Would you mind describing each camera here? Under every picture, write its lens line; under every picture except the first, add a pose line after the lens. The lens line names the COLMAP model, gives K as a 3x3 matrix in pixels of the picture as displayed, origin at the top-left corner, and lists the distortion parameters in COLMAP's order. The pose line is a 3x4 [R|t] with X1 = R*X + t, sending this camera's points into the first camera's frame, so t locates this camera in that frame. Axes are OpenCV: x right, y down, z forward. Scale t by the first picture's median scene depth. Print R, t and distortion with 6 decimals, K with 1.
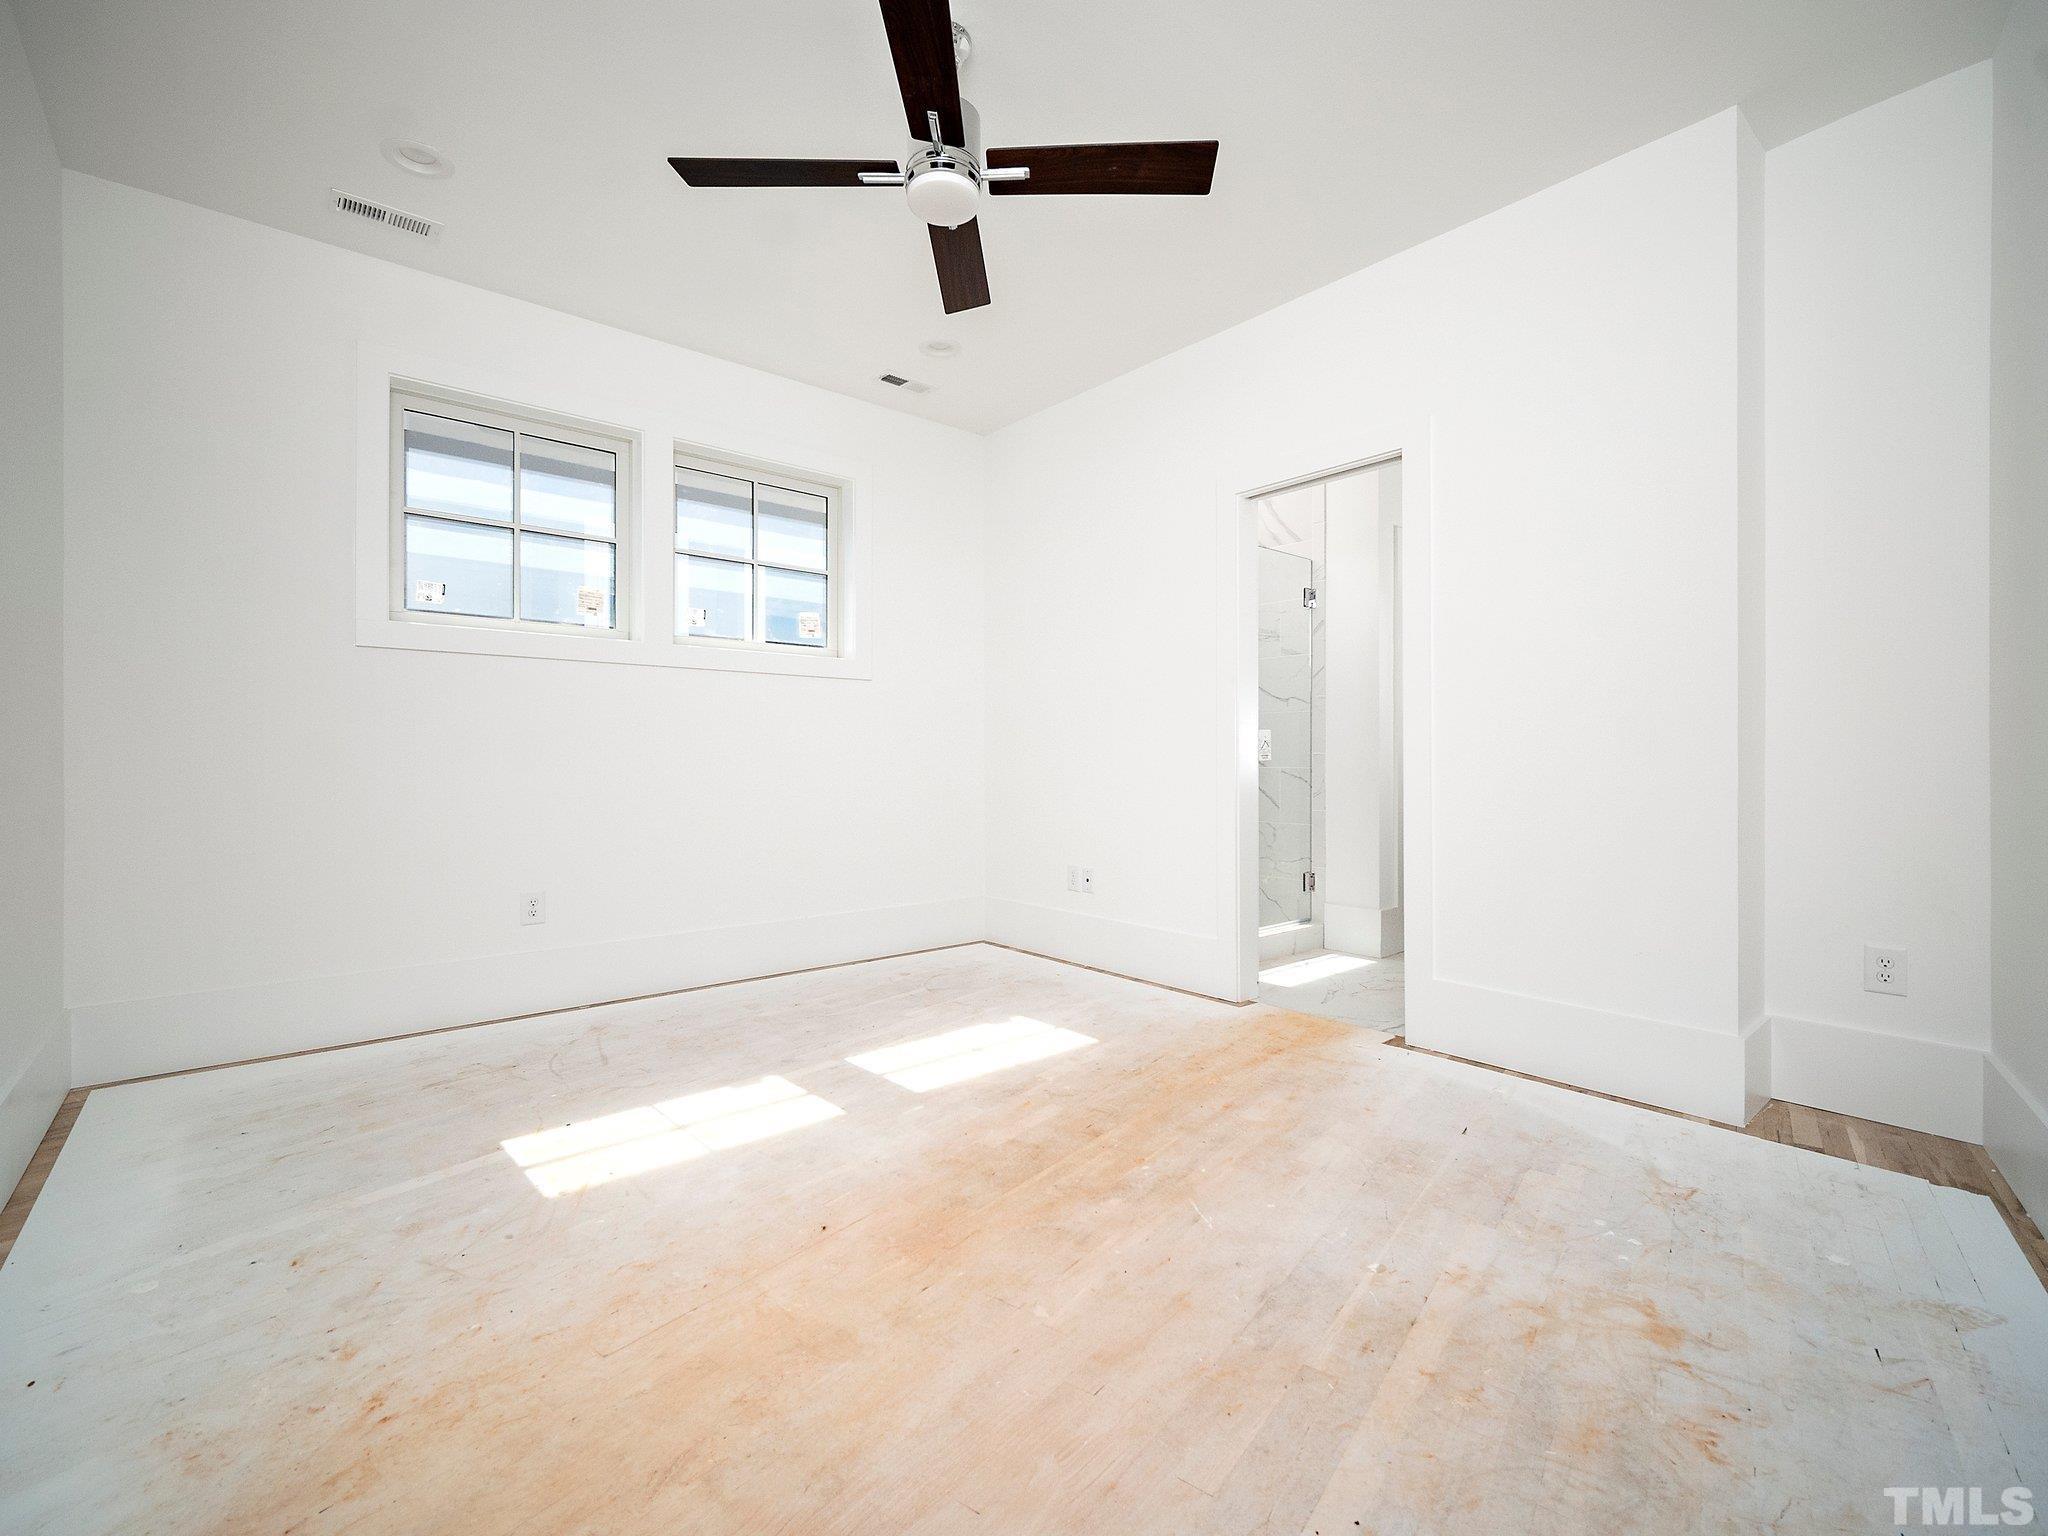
lens RADIAL K [[909.0, 0, 1022.6], [0, 909.0, 761.1], [0, 0, 1]] dist [-0.000625, -0.000539]
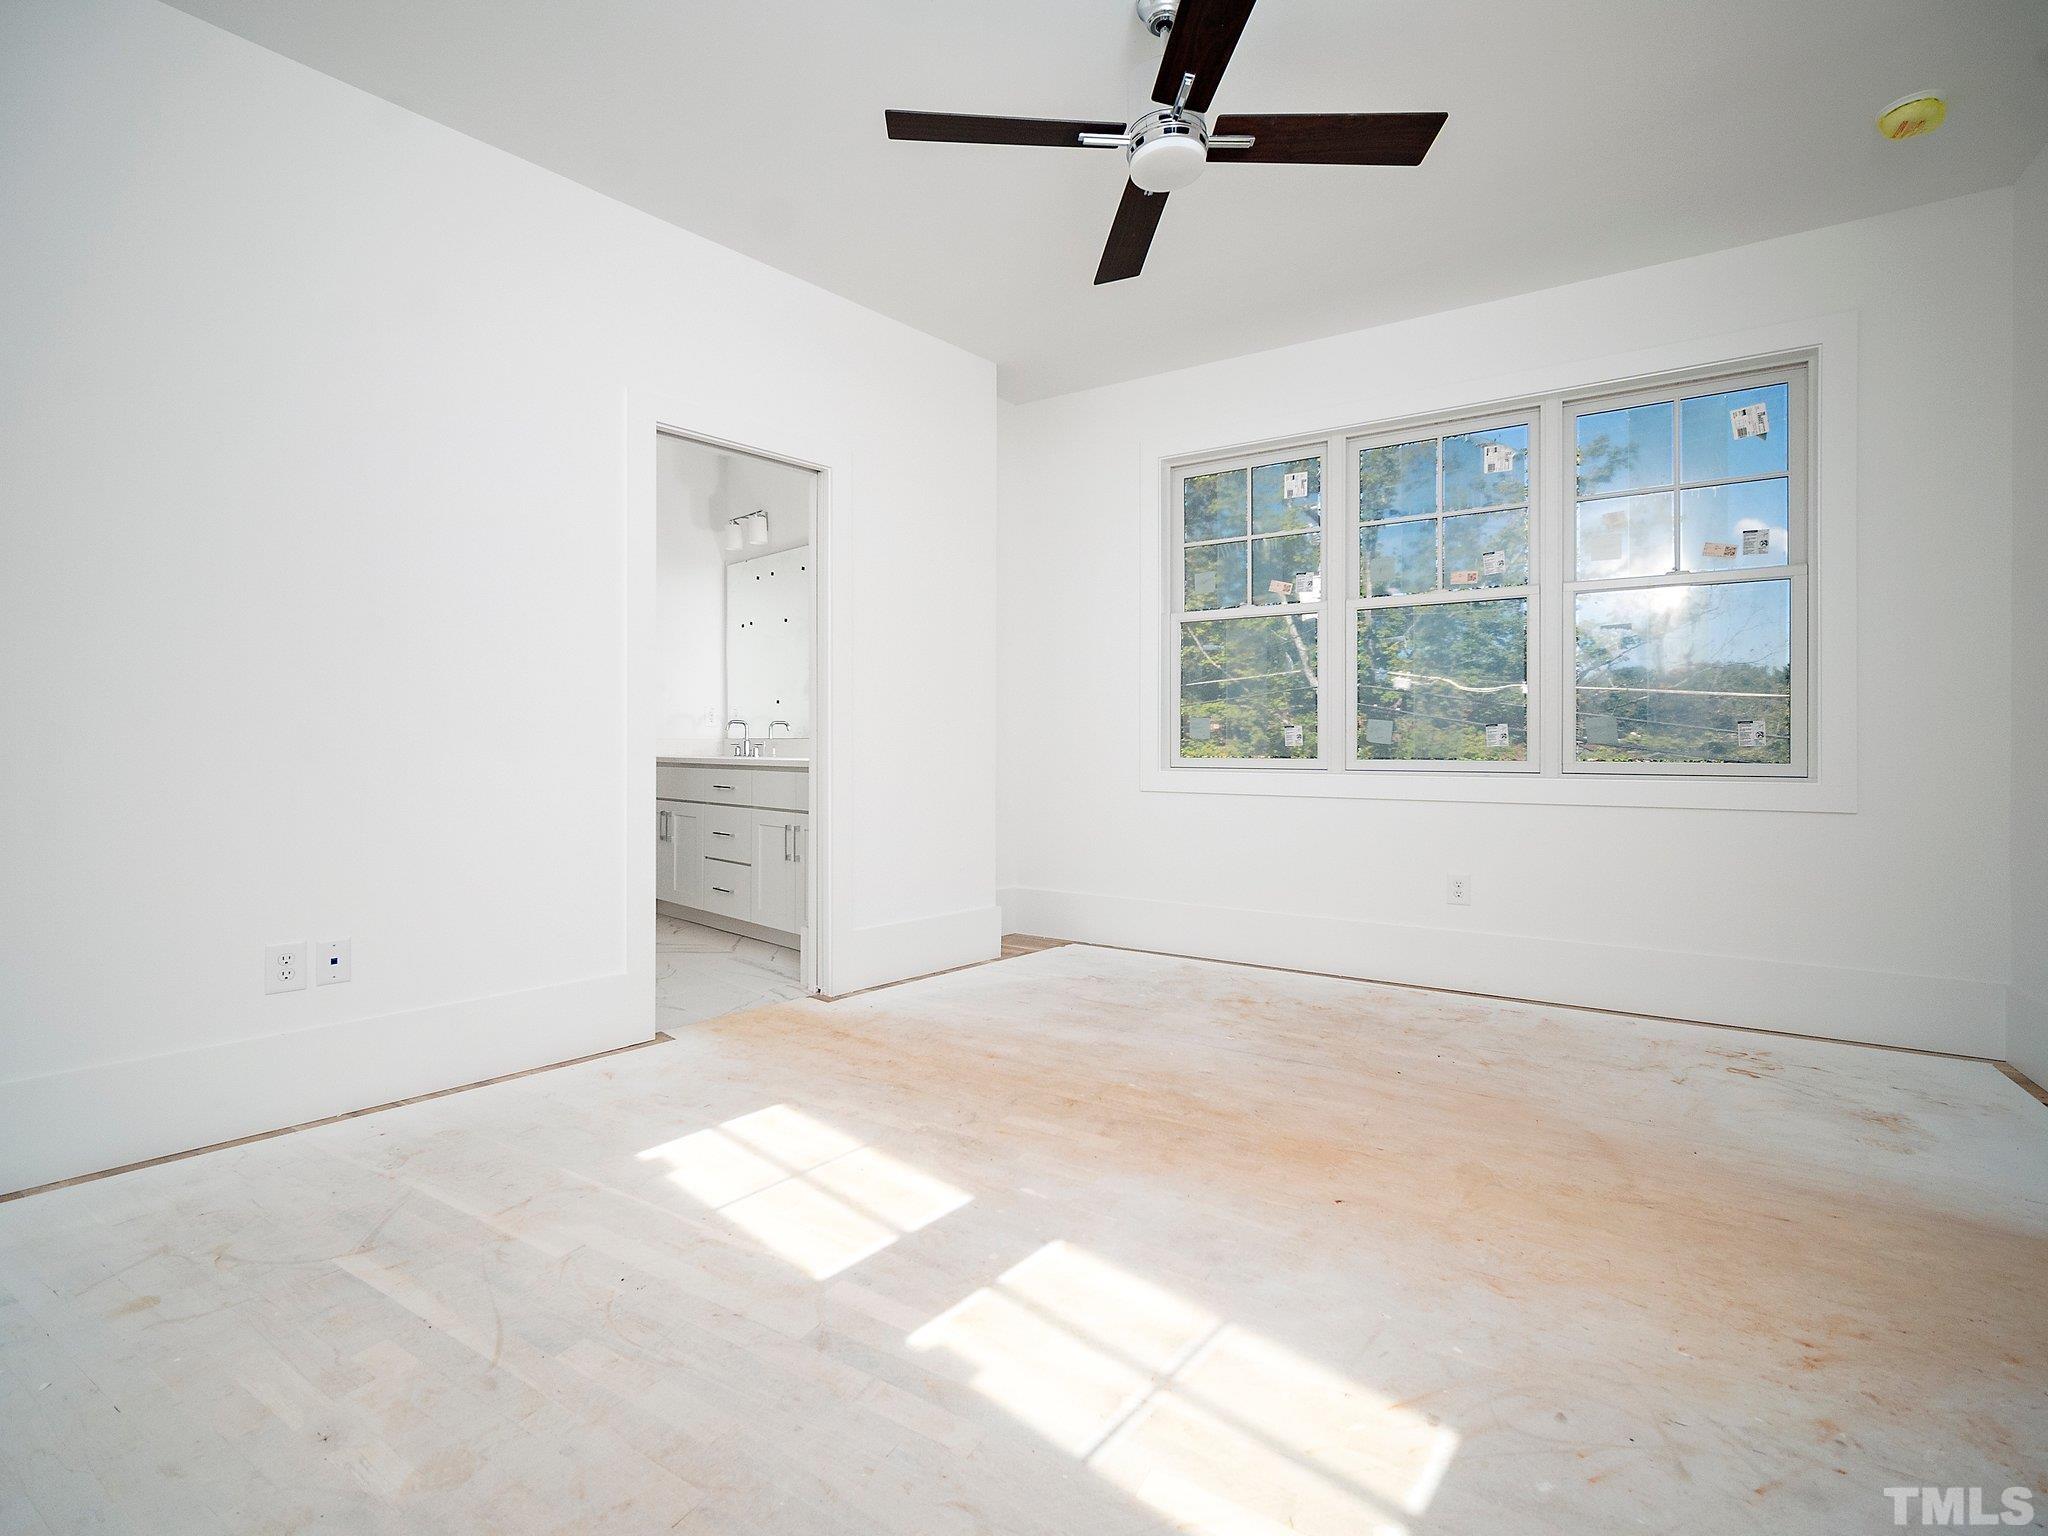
lens RADIAL K [[909.0, 0, 1022.6], [0, 909.0, 761.1], [0, 0, 1]] dist [-0.000625, -0.000539]
pose [[-0.111970, -0.018234, 0.993544, -0.990955], [-0.001720, 0.999834, 0.018156, -0.003322], [-0.993710, 0.000324, -0.111983, 1.222278]]
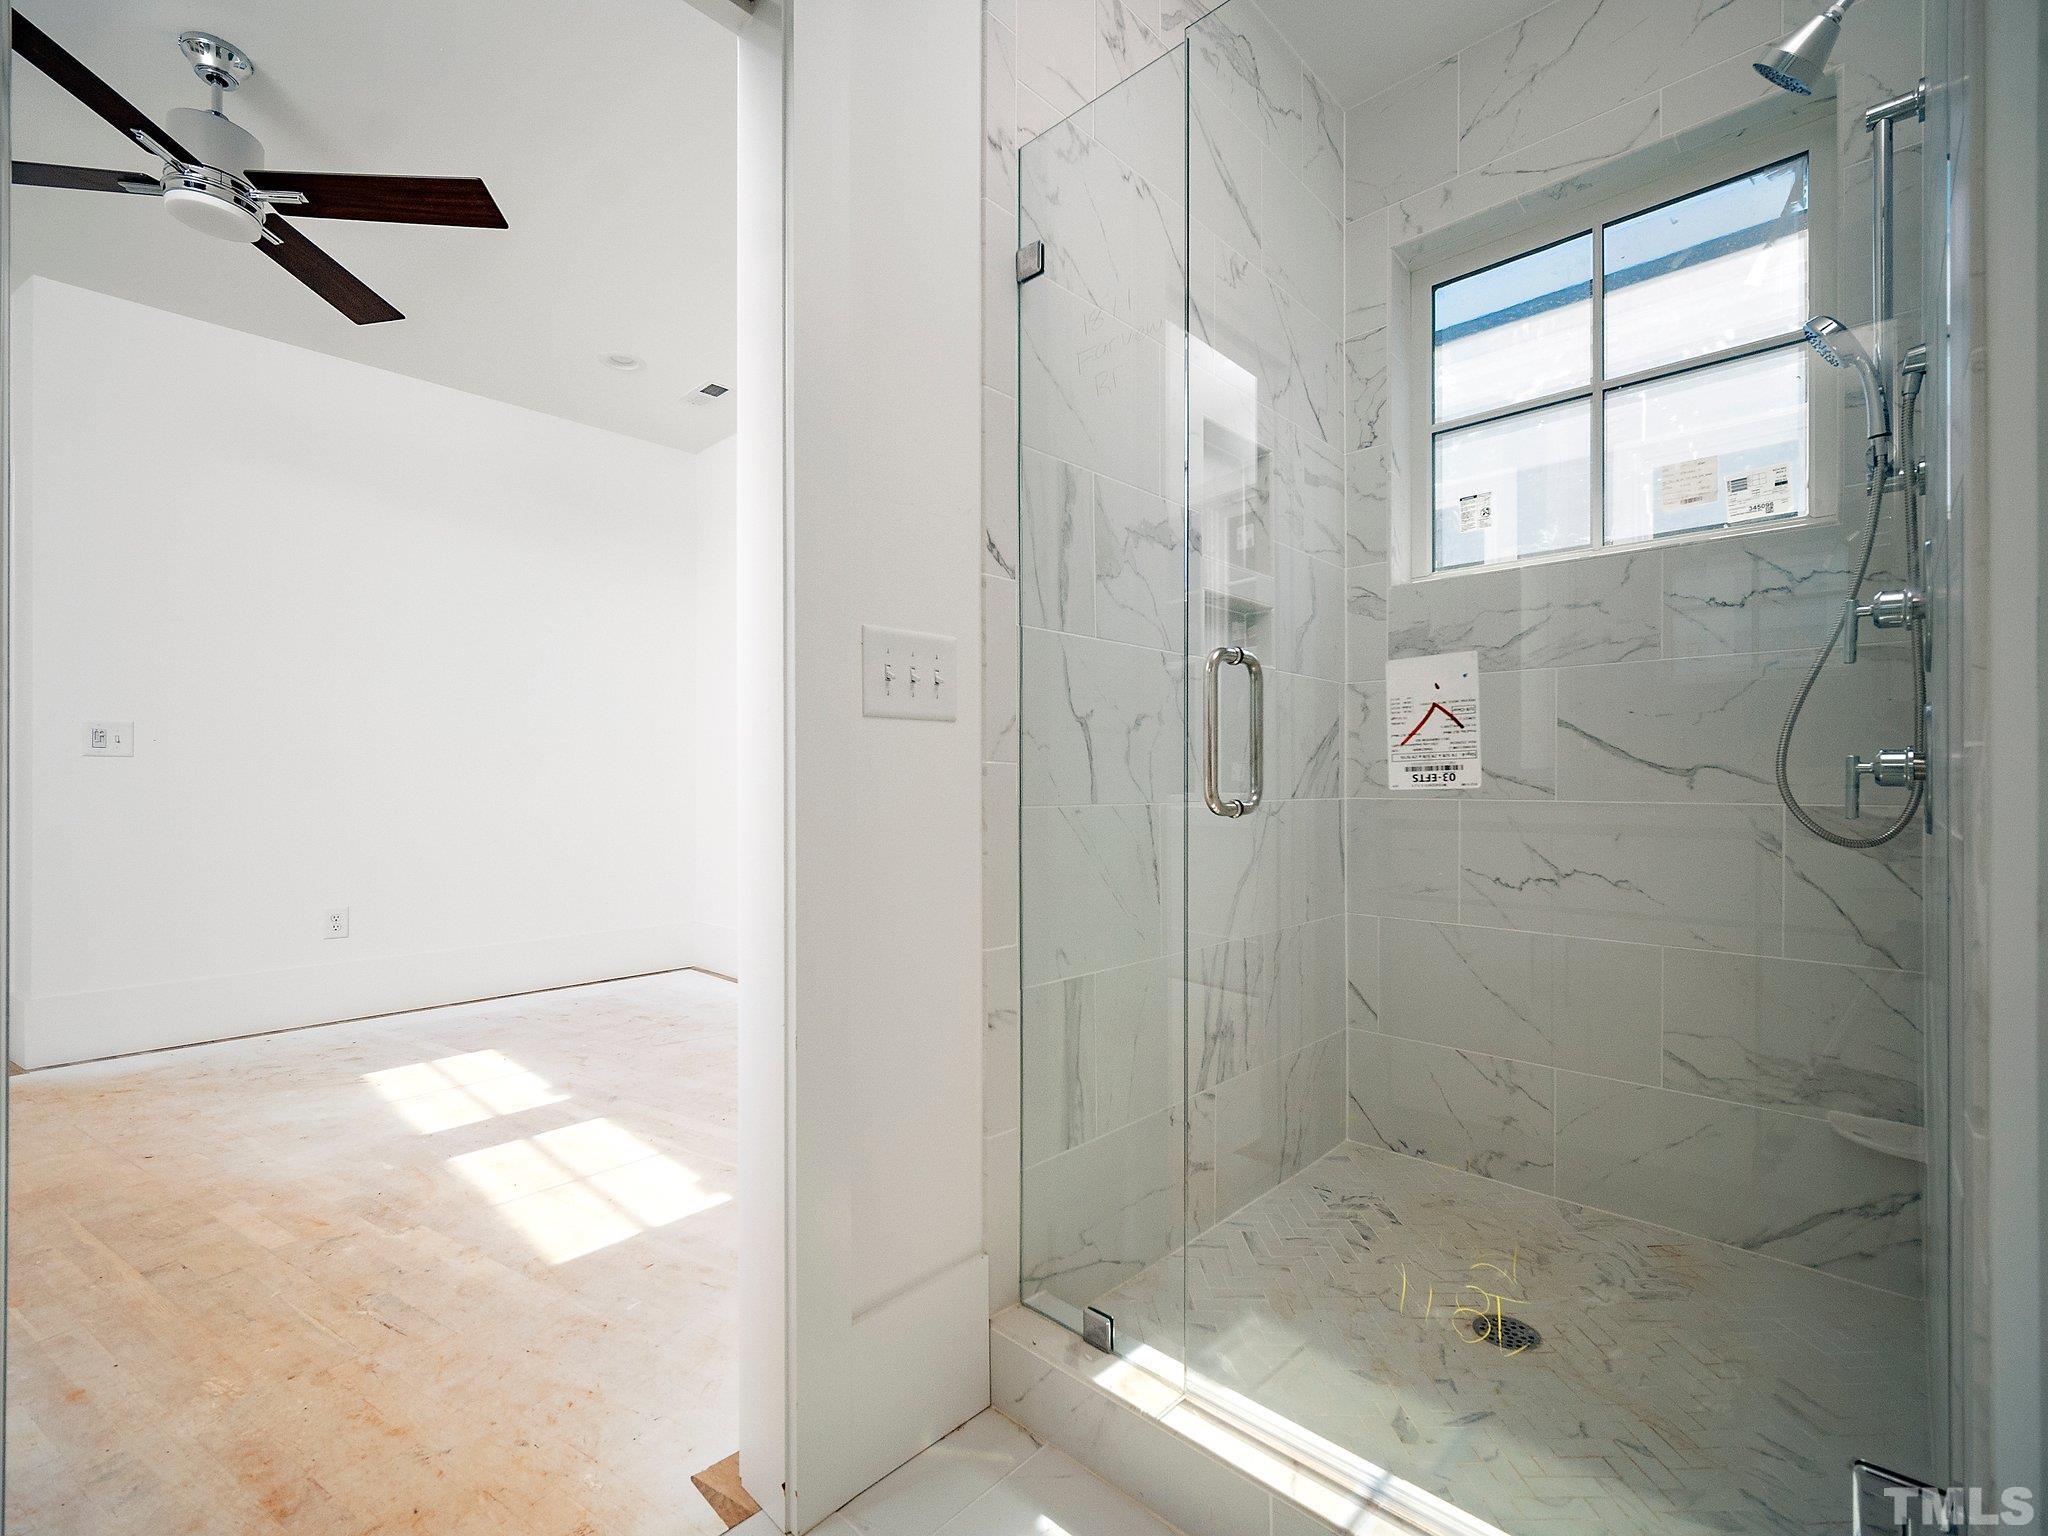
lens RADIAL K [[911.2, 0, 1031.0], [0, 911.2, 789.5], [0, 0, 1]] dist [-0.000221, -0.000624]
pose [[0.101947, 0.008200, -0.994756, 0.953446], [-0.000337, 0.999966, 0.008209, -0.002856], [0.994790, -0.000502, 0.101946, 1.728232]]
